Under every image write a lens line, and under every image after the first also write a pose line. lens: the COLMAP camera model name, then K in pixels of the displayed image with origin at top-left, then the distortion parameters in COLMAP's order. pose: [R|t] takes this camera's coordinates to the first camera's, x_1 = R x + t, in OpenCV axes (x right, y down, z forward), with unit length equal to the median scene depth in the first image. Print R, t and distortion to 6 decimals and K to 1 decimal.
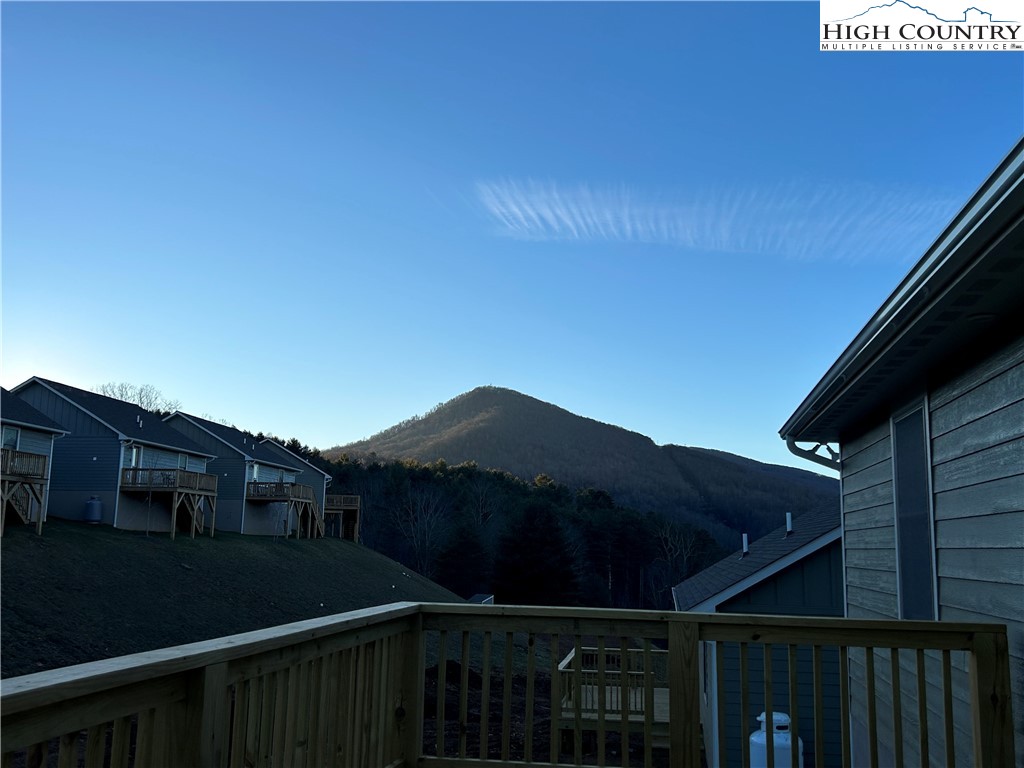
lens RADIAL K [[1004.4, 0, 512.0], [0, 1004.4, 384.0], [0, 0, 1]] dist [0.133011, 0.004545]
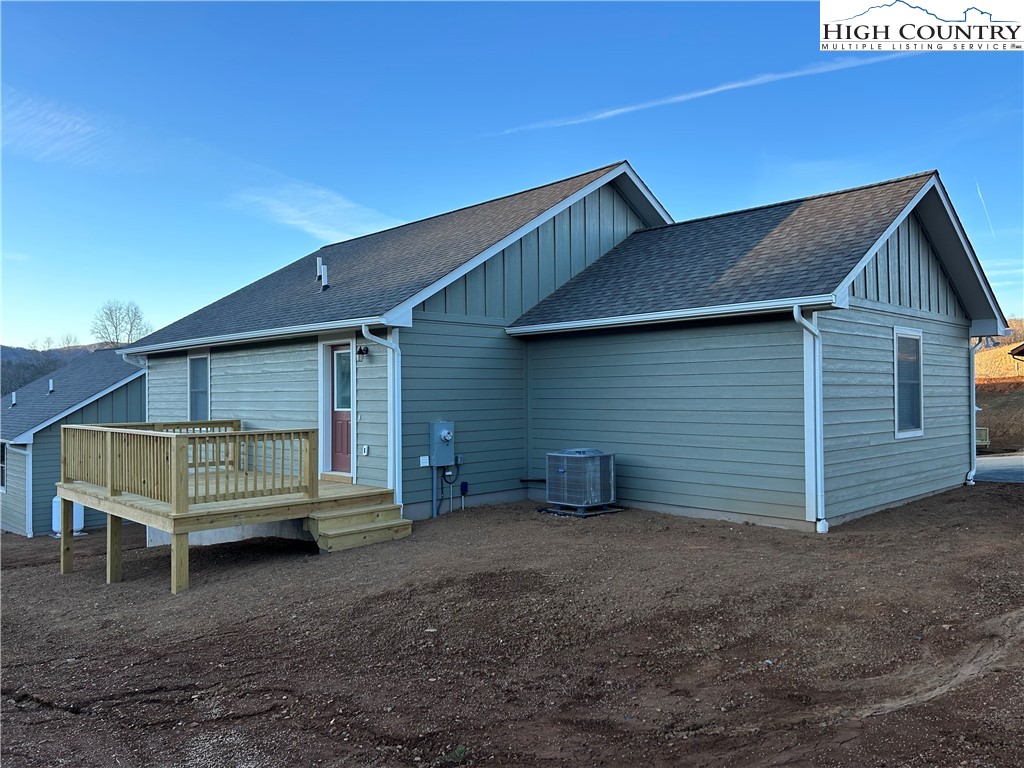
lens RADIAL K [[769.9, 0, 513.3], [0, 769.9, 388.6], [0, 0, 1]] dist [0.078980, -0.096840]
pose [[0.605123, -0.027098, 0.795671, -0.300587], [-0.097054, 0.989456, 0.107509, -0.073886], [-0.790194, -0.142279, 0.596112, -0.390807]]
